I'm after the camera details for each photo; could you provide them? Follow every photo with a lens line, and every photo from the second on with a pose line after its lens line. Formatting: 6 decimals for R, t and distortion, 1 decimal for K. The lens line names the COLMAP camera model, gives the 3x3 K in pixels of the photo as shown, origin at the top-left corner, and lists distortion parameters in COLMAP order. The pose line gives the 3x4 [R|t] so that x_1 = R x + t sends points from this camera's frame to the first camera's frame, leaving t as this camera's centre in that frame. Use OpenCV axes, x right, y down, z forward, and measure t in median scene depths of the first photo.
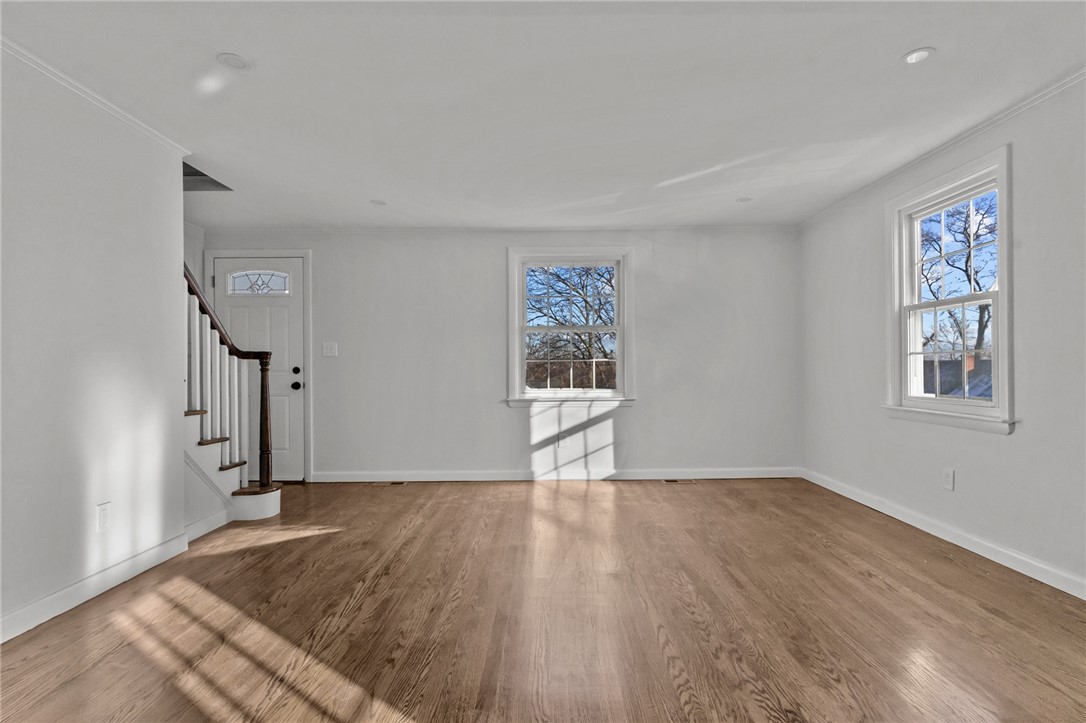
lens RADIAL K [[522.4, 0, 548.9], [0, 522.4, 367.7], [0, 0, 1]] dist [-0.000671, -0.000178]
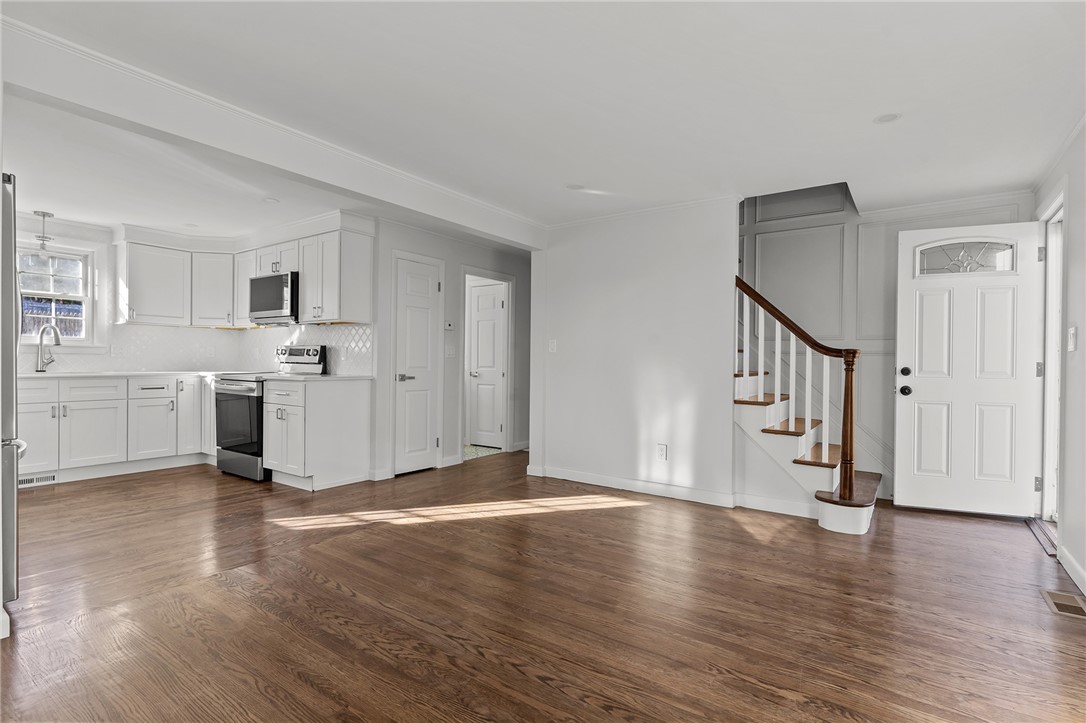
lens RADIAL K [[522.4, 0, 548.9], [0, 522.4, 367.7], [0, 0, 1]] dist [-0.000671, -0.000178]
pose [[-0.579575, 0.003165, -0.814913, 0.704616], [-0.003999, 0.999969, 0.006728, -0.004838], [0.814909, 0.007158, -0.579545, 1.581858]]
